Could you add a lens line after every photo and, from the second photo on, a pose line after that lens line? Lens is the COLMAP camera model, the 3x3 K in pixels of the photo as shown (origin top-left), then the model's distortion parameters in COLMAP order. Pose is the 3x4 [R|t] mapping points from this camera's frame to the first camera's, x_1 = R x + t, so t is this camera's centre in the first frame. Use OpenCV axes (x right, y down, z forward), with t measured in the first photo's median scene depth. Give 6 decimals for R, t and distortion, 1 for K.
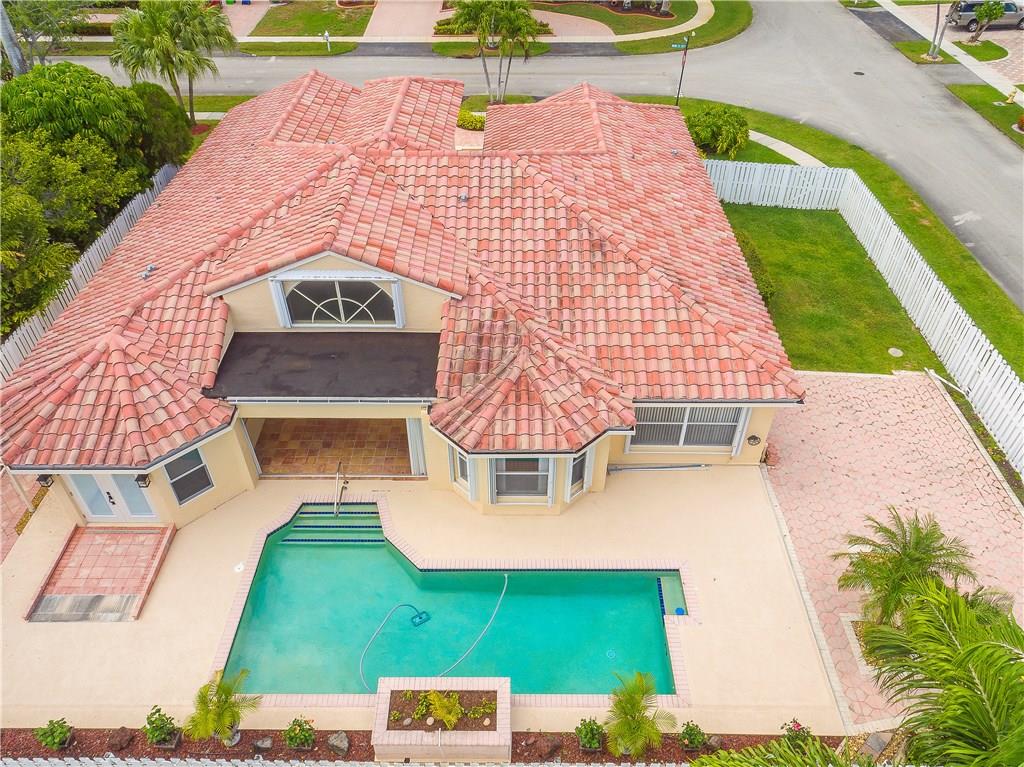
lens RADIAL K [[731.3, 0, 509.7], [0, 731.3, 383.2], [0, 0, 1]] dist [0.002497, 0.001642]
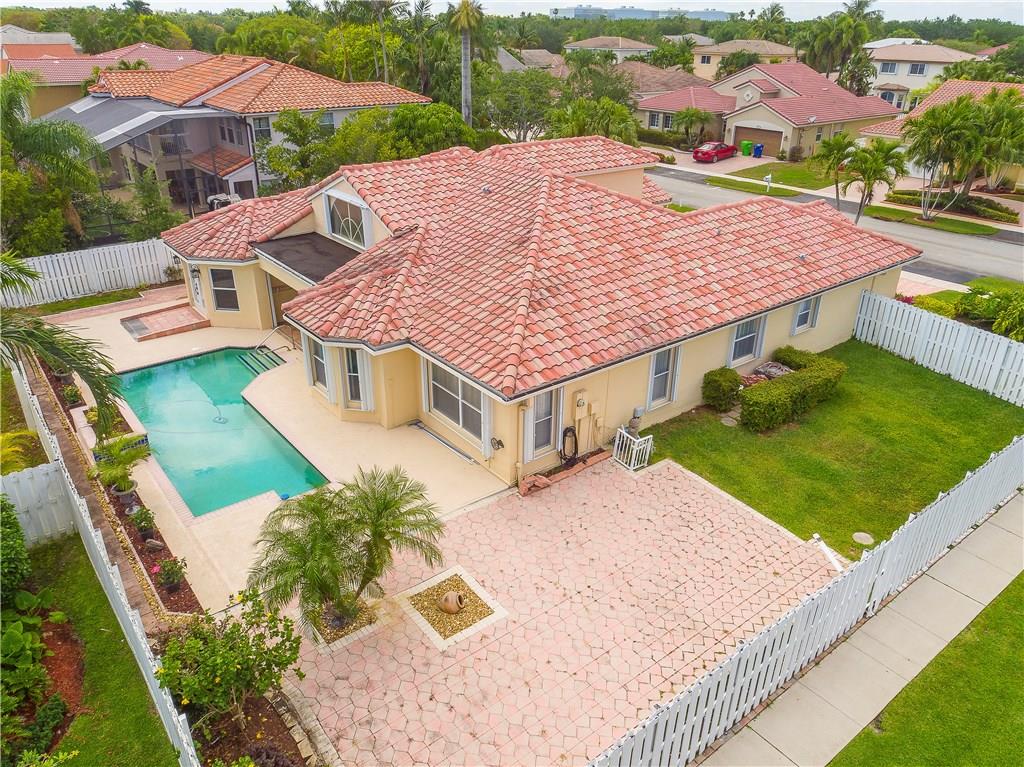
lens RADIAL K [[731.3, 0, 509.2], [0, 731.3, 383.9], [0, 0, 1]] dist [0.002497, 0.001642]
pose [[0.627688, 0.350899, -0.694894, 0.970603], [-0.513469, 0.857556, -0.030771, 0.034270], [0.585113, 0.376121, 0.718453, 0.317859]]
